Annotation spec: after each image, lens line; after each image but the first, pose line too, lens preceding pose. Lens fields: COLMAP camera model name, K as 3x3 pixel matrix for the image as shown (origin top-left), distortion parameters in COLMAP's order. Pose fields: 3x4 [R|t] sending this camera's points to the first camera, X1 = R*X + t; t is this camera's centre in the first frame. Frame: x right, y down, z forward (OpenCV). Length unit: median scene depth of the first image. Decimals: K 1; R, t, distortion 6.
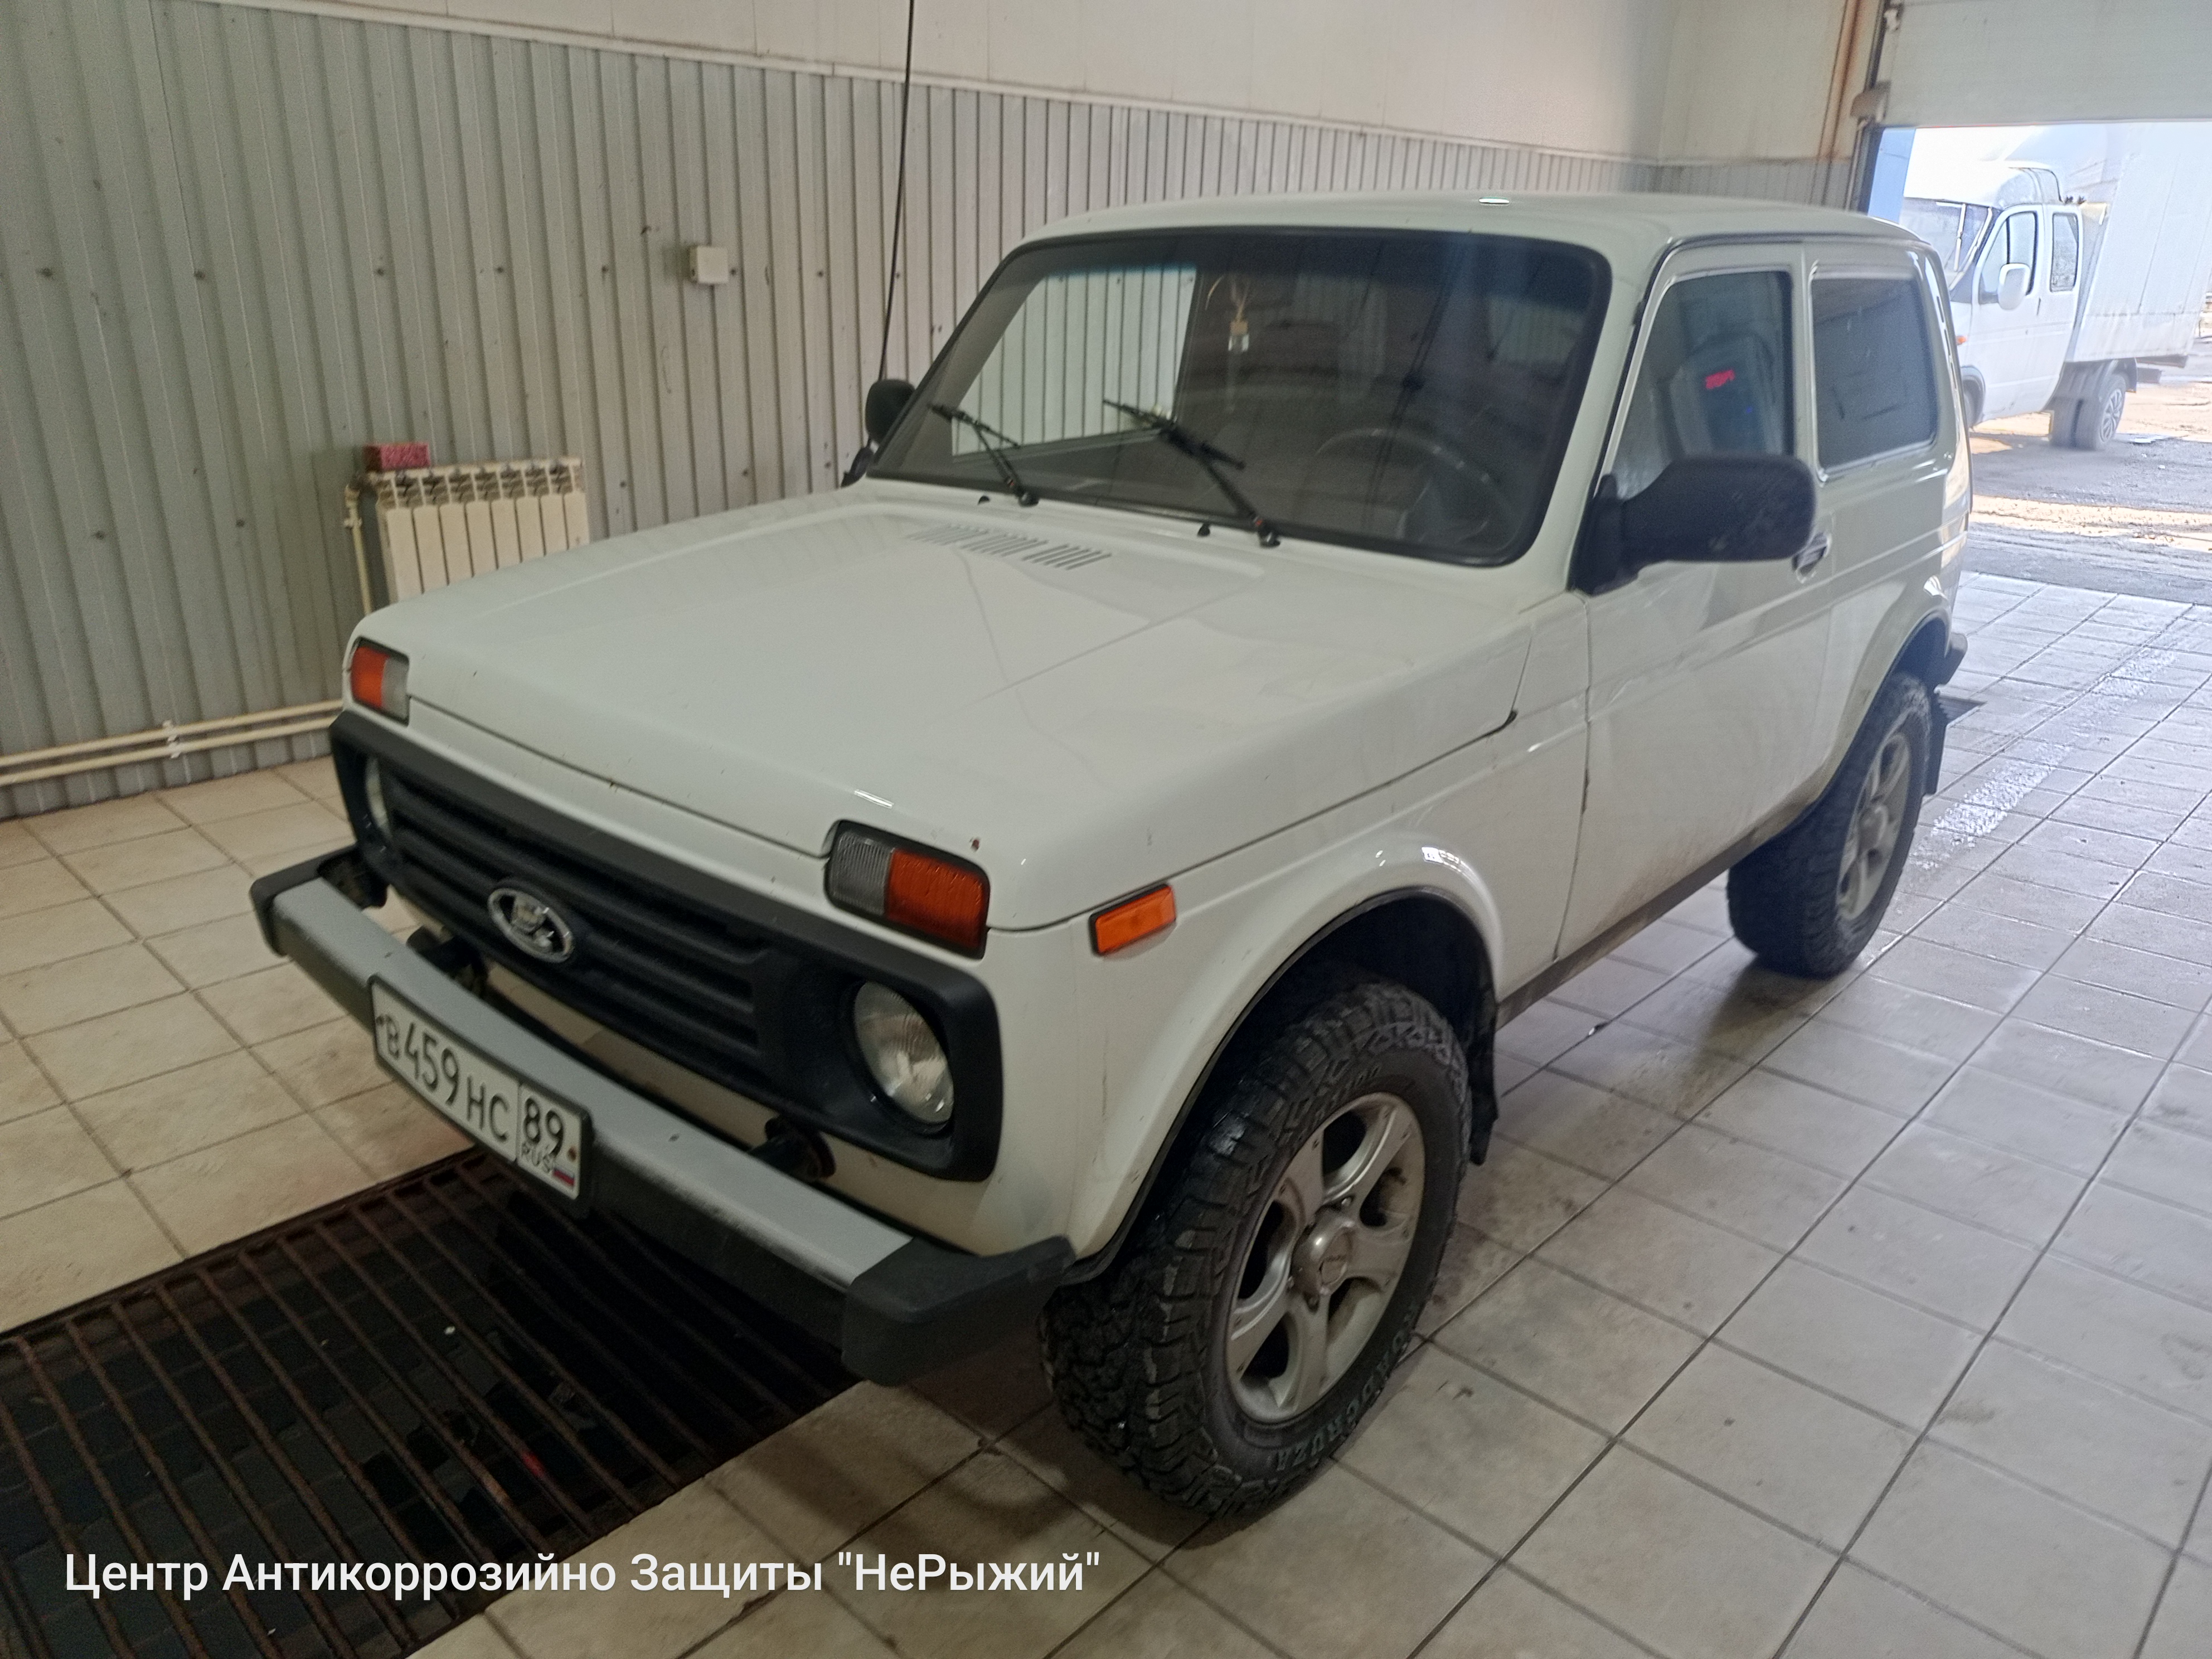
lens RADIAL K [[1545.9, 0, 1089.4], [0, 1545.9, 823.4], [0, 0, 1]] dist [0.049945, -0.066305]
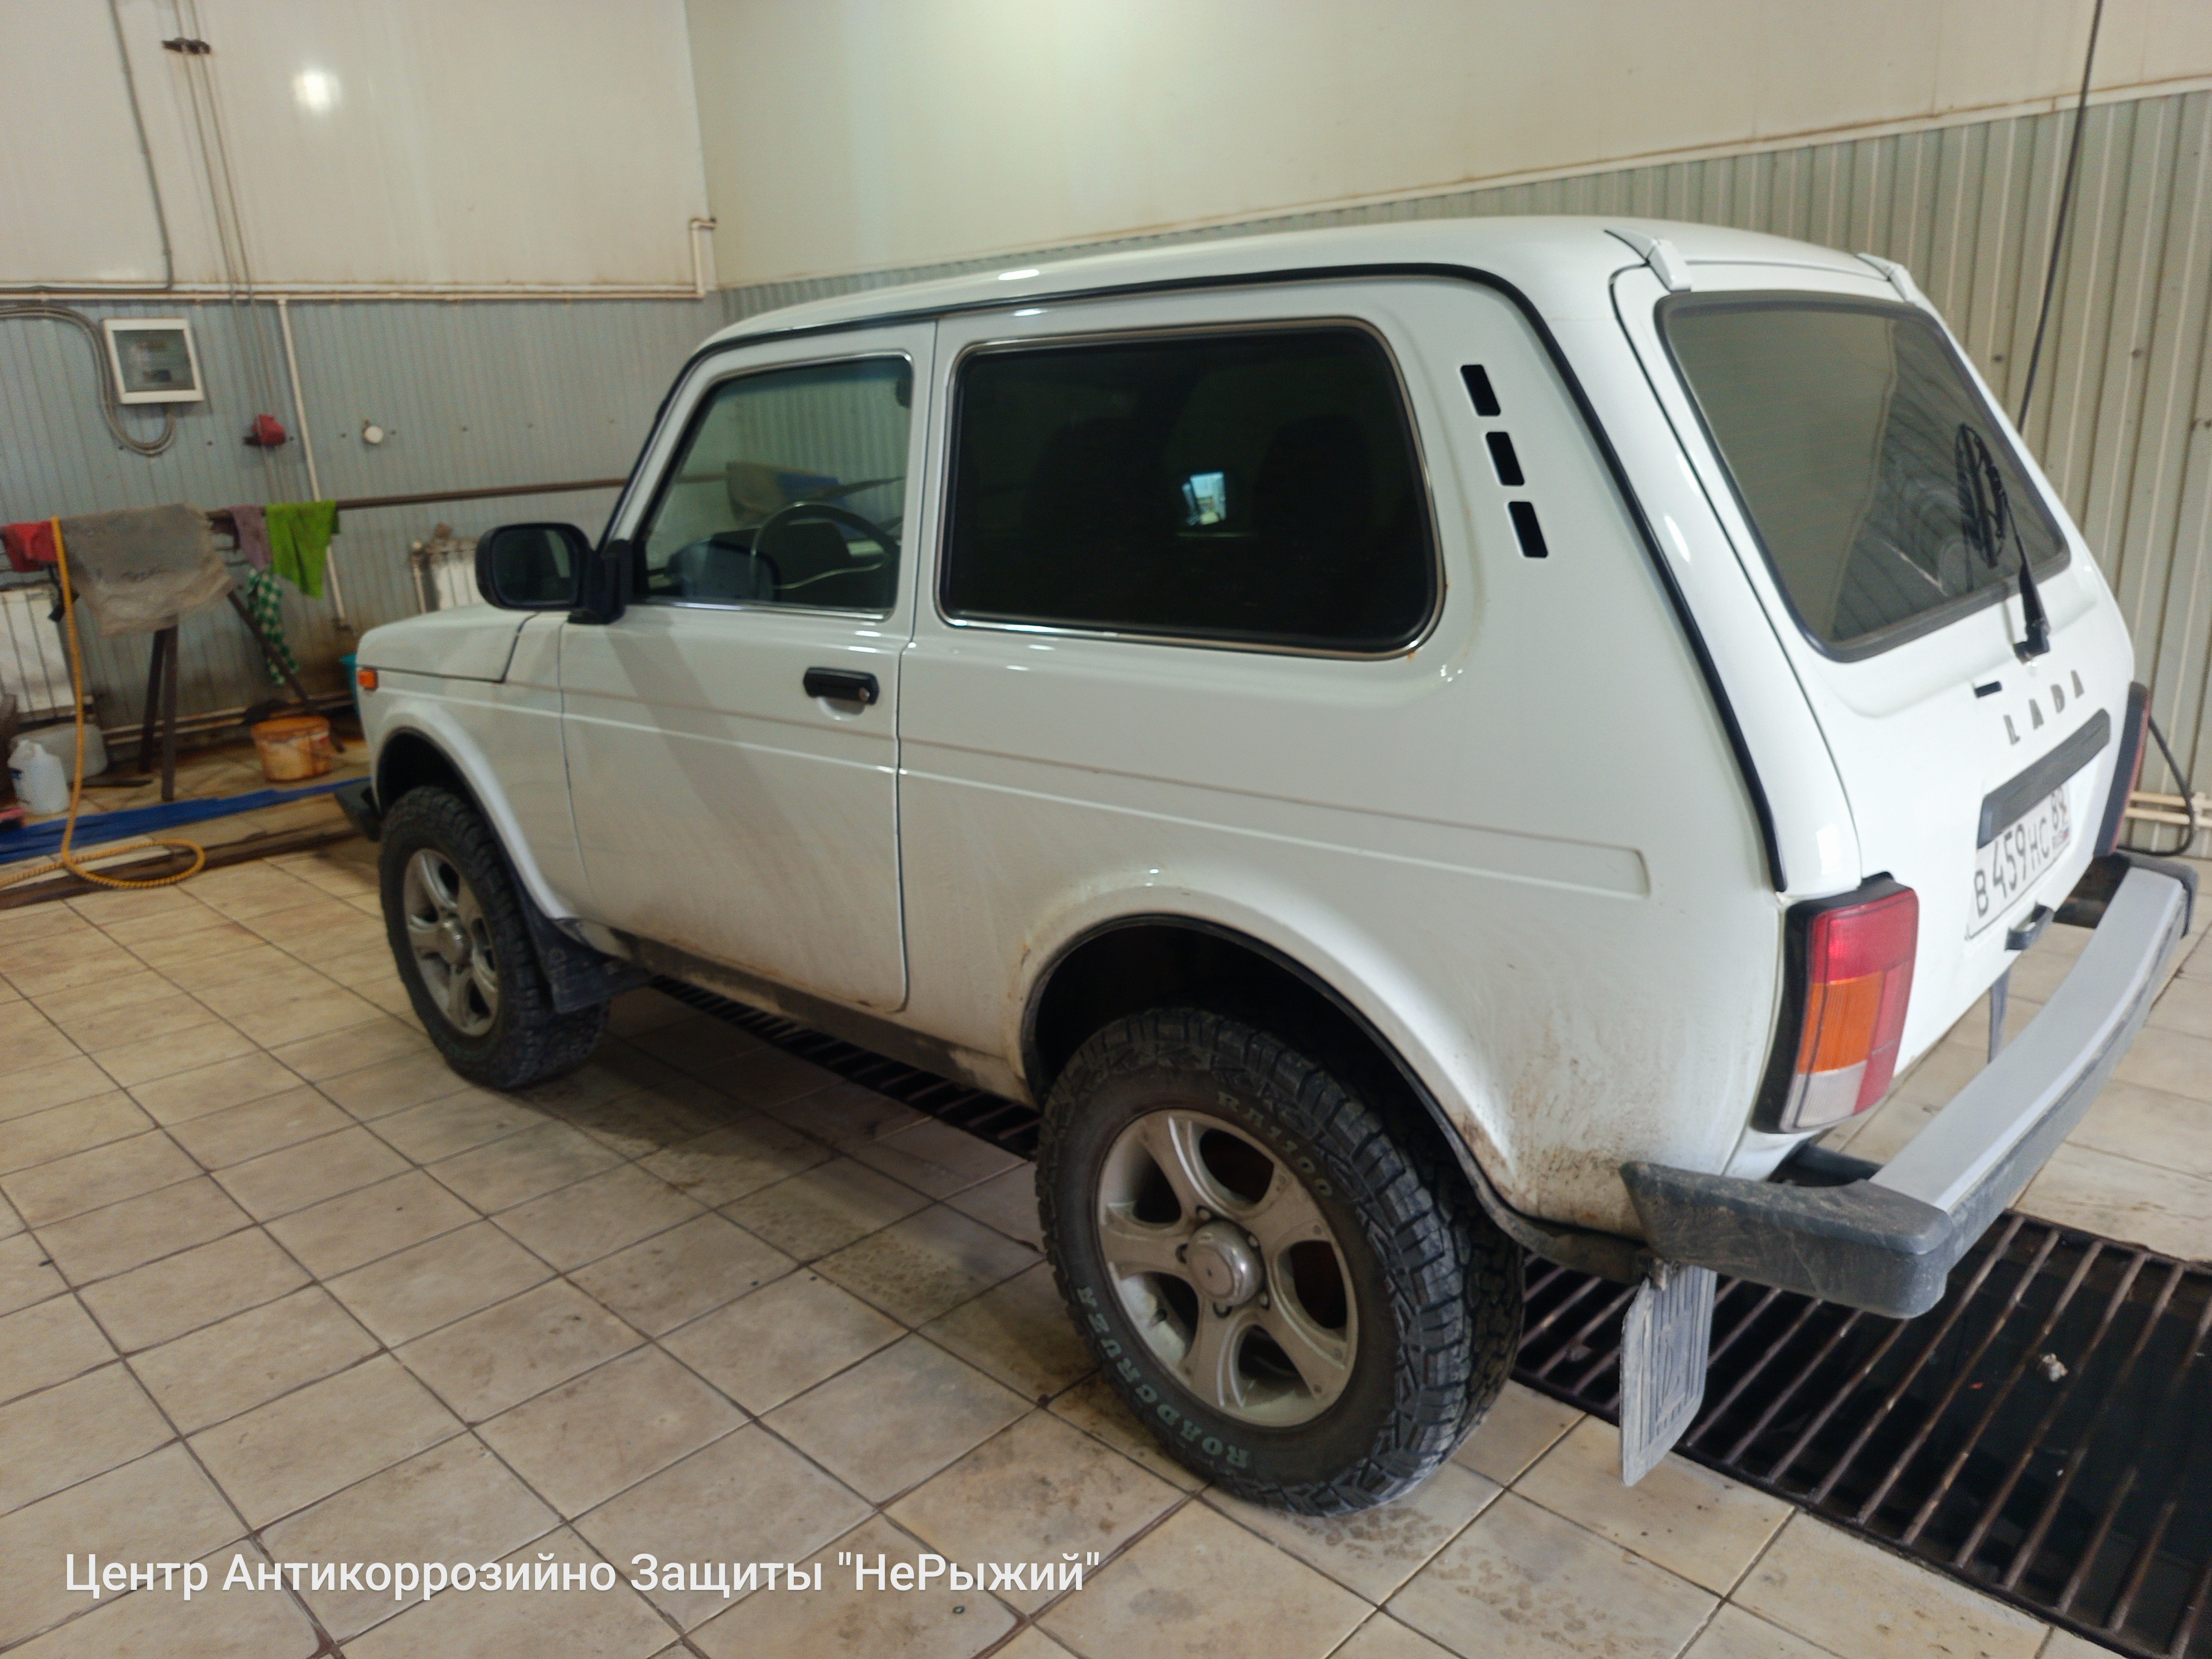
lens RADIAL K [[1533.6, 0, 1106.0], [0, 1533.6, 829.5], [0, 0, 1]] dist [0.007926, -0.008106]
pose [[-0.002760, 0.261937, -0.965081, 0.752675], [-0.300791, 0.920174, 0.250609, -0.211461], [0.953686, 0.290979, 0.076249, 0.638445]]
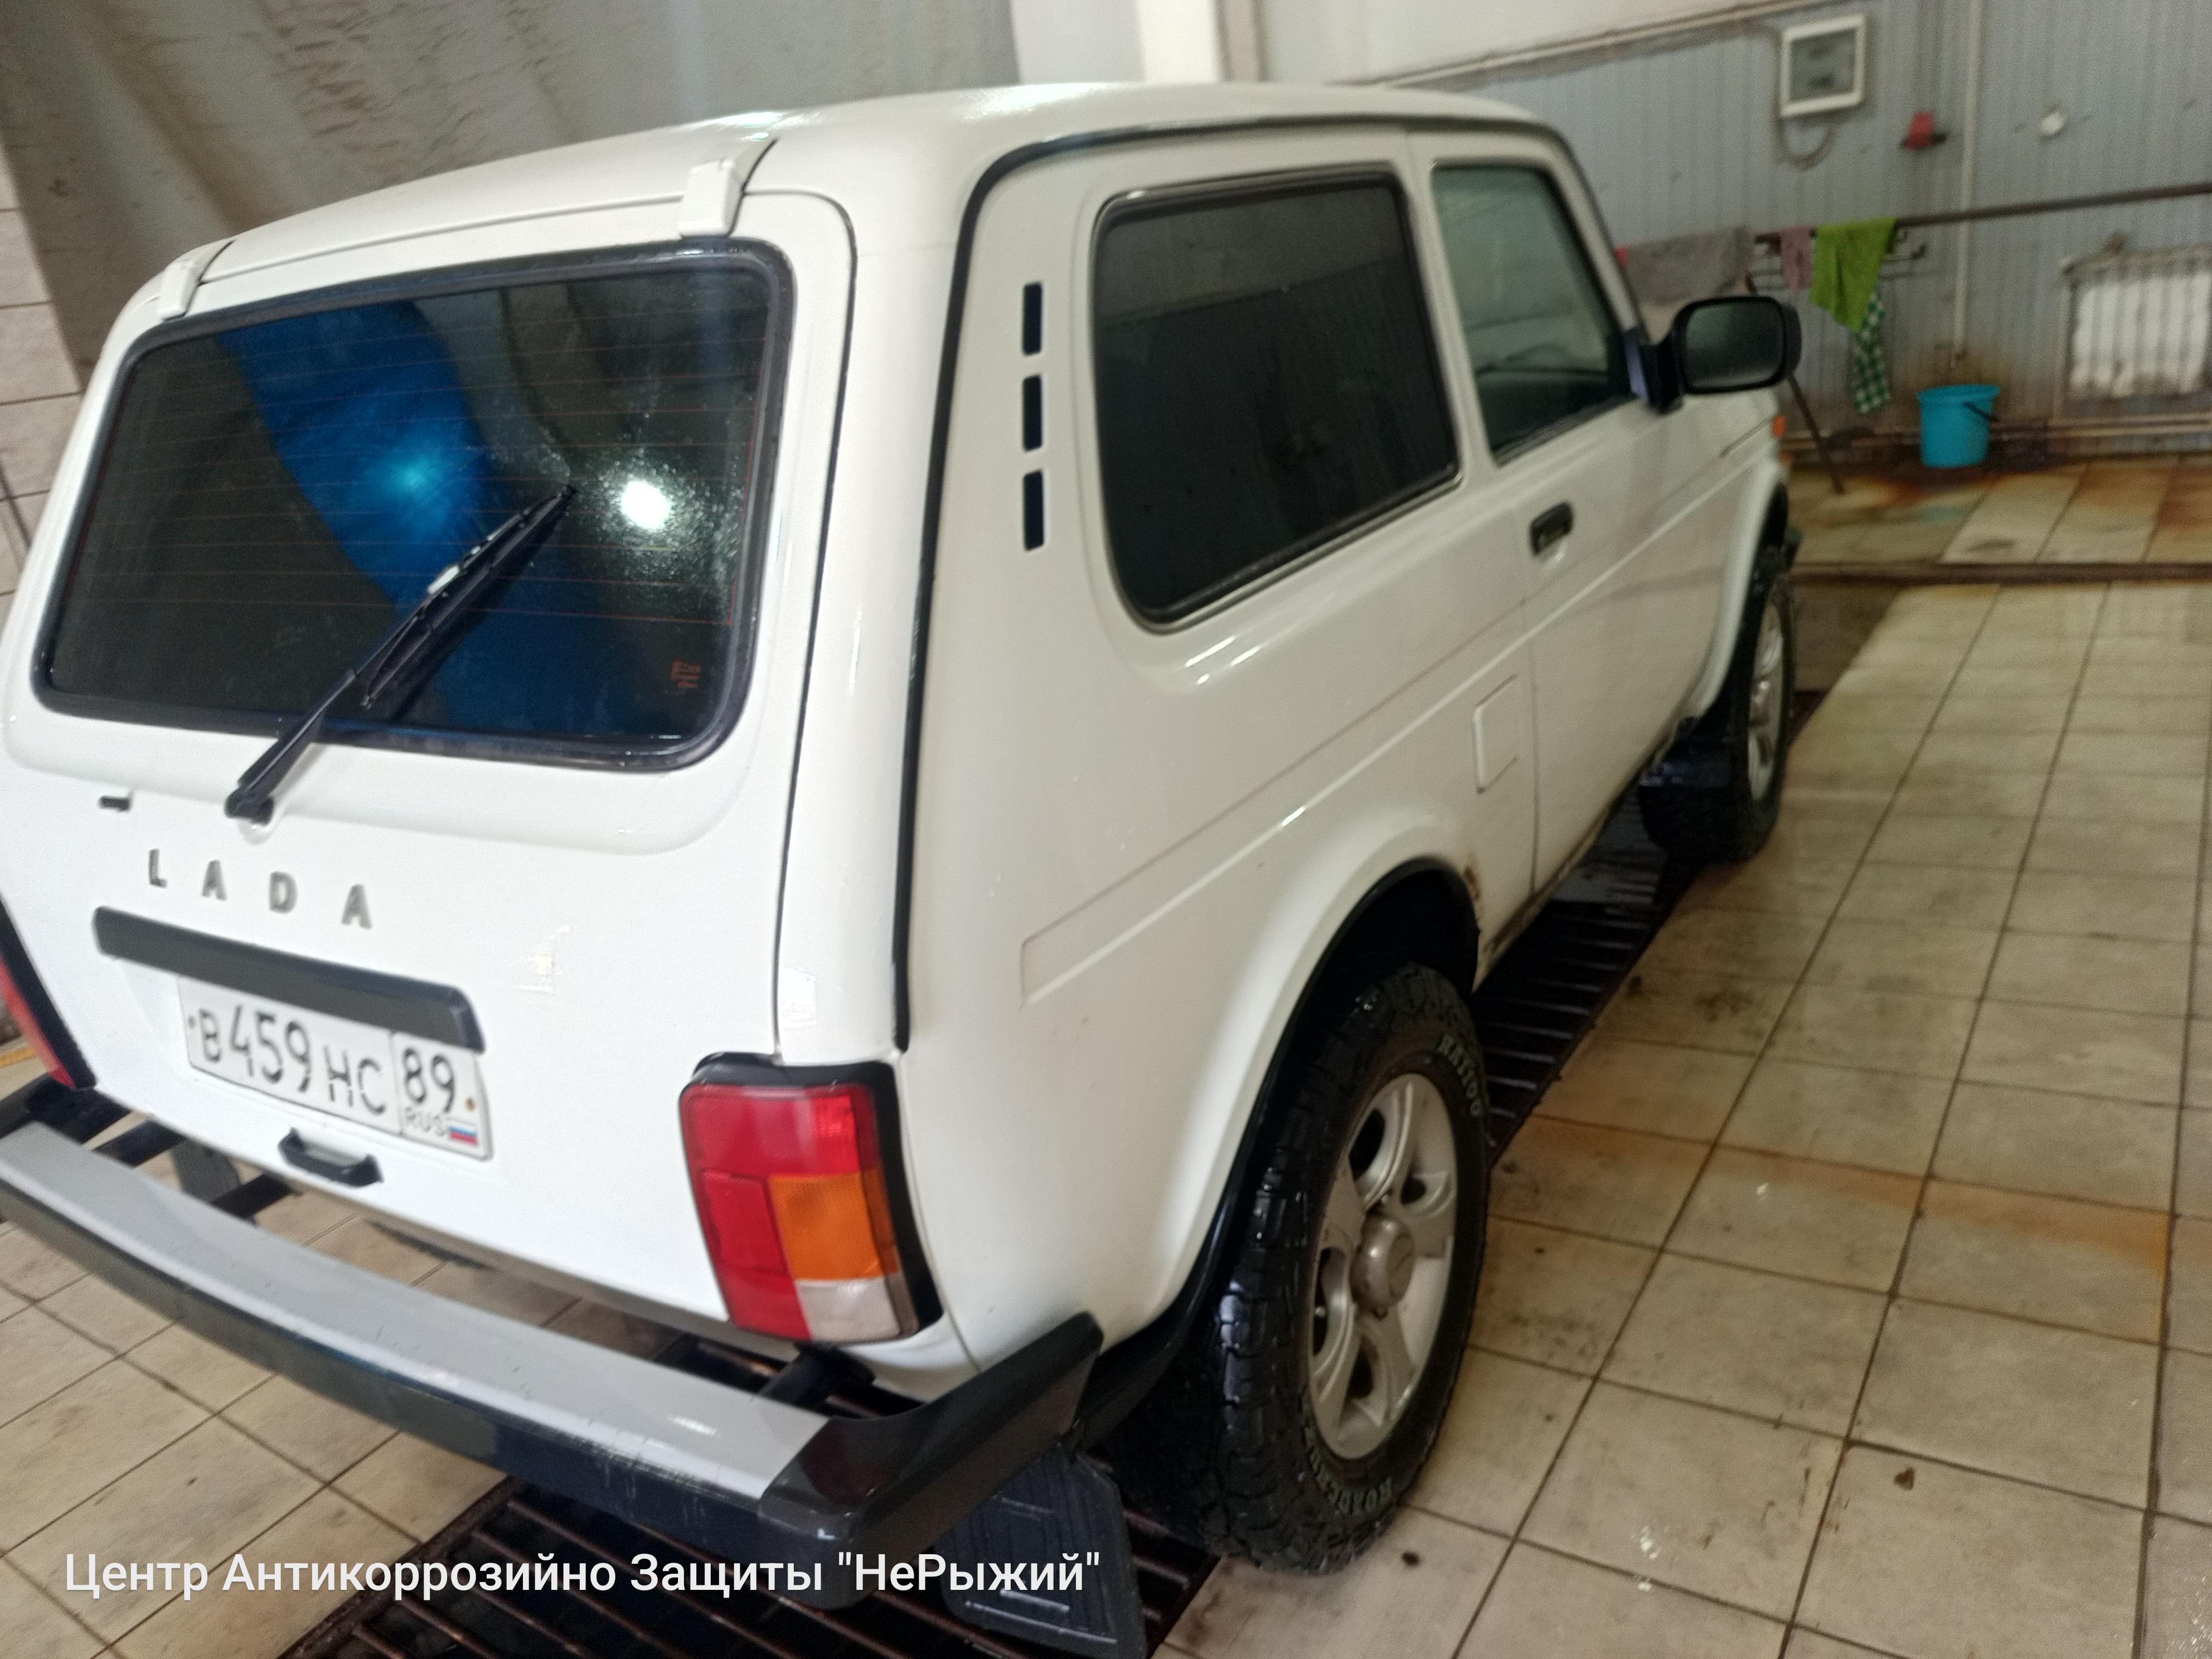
lens RADIAL K [[1585.9, 0, 1106.0], [0, 1585.9, 829.5], [0, 0, 1]] dist [-0.002351, 0.002074]
pose [[-0.978259, 0.168144, -0.121397, 0.206818], [0.051678, 0.764536, 0.642506, -0.416570], [0.200846, 0.622264, -0.756604, 1.168153]]
